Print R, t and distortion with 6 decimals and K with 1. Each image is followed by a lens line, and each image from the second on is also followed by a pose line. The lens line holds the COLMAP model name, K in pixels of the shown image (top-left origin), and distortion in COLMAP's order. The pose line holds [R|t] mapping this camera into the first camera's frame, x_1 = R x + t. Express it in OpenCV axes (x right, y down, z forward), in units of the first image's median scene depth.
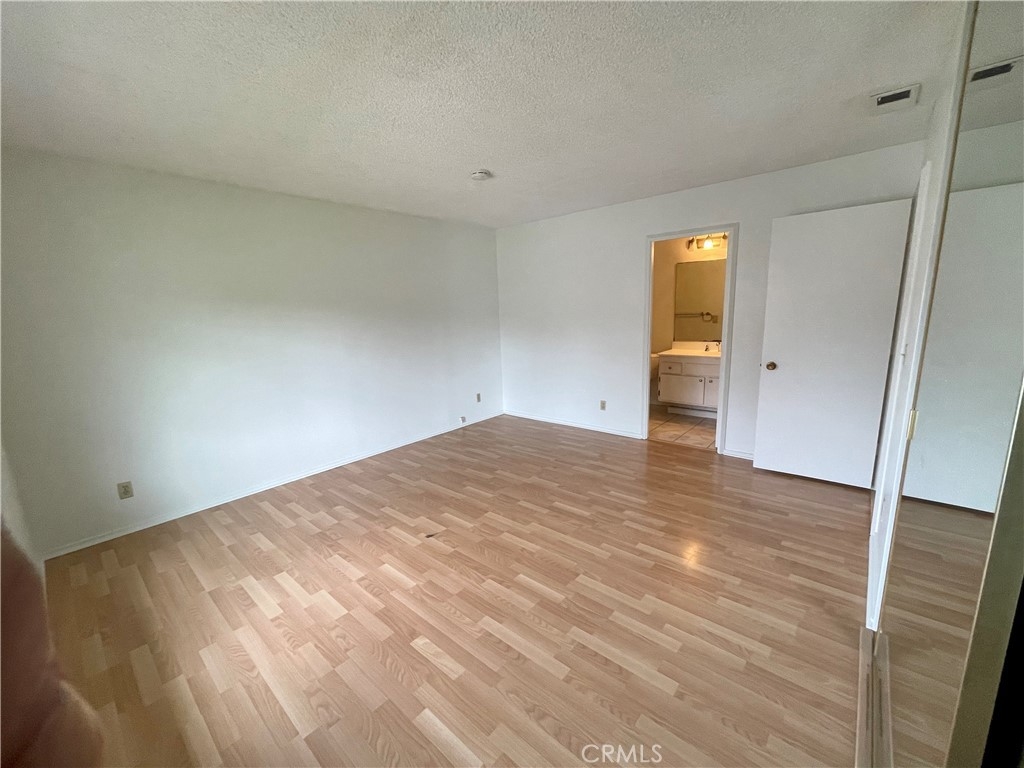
lens RADIAL K [[410.7, 0, 512.0], [0, 410.7, 384.0], [0, 0, 1]] dist [0.000922, -0.000010]
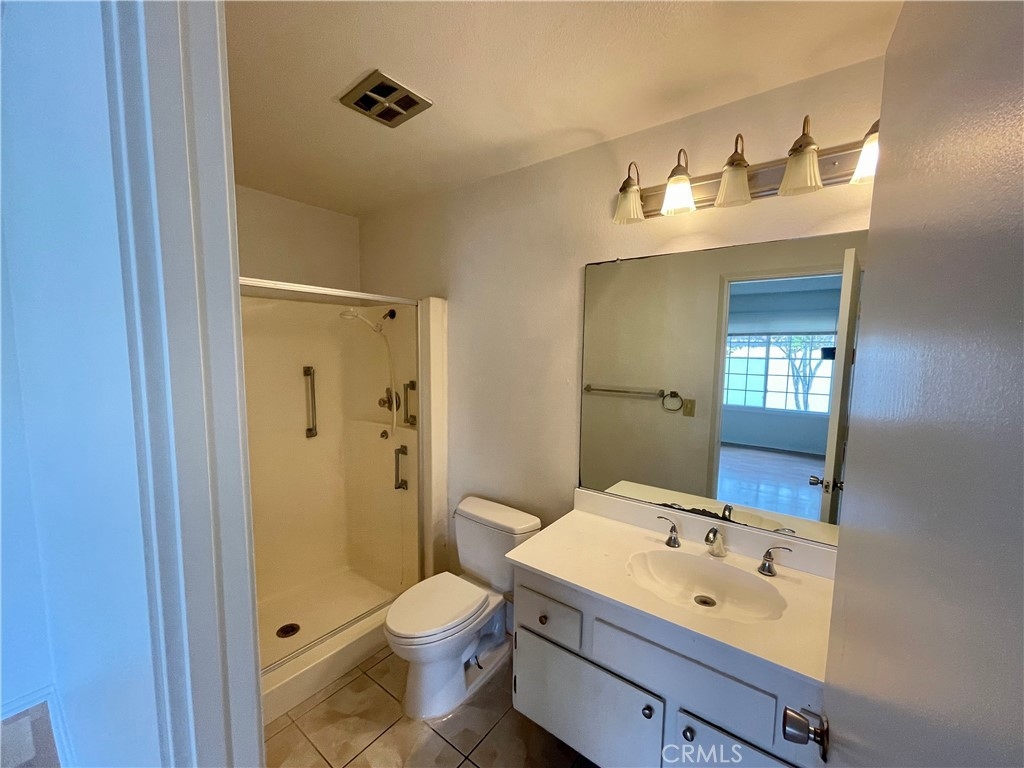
lens RADIAL K [[410.7, 0, 512.0], [0, 410.7, 384.0], [0, 0, 1]] dist [0.000922, -0.000010]
pose [[0.996405, 0.044807, 0.071897, 0.332338], [-0.037819, 0.994685, -0.095769, -0.165993], [-0.075805, 0.092706, 0.992804, 0.703245]]
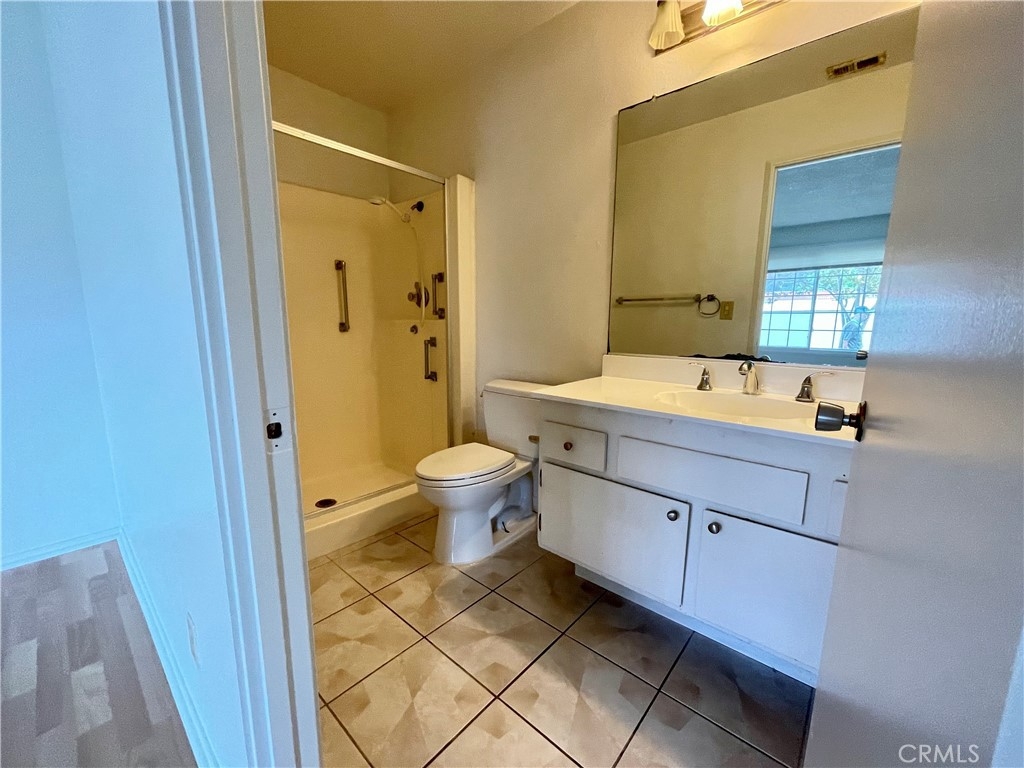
lens RADIAL K [[412.0, 0, 514.1], [0, 412.0, 385.1], [0, 0, 1]] dist [-0.001595, -0.000136]
pose [[0.998870, 0.047359, 0.003901, 0.340498], [-0.047218, 0.998415, -0.030631, -0.068976], [-0.005346, 0.030412, 0.999523, 0.712266]]
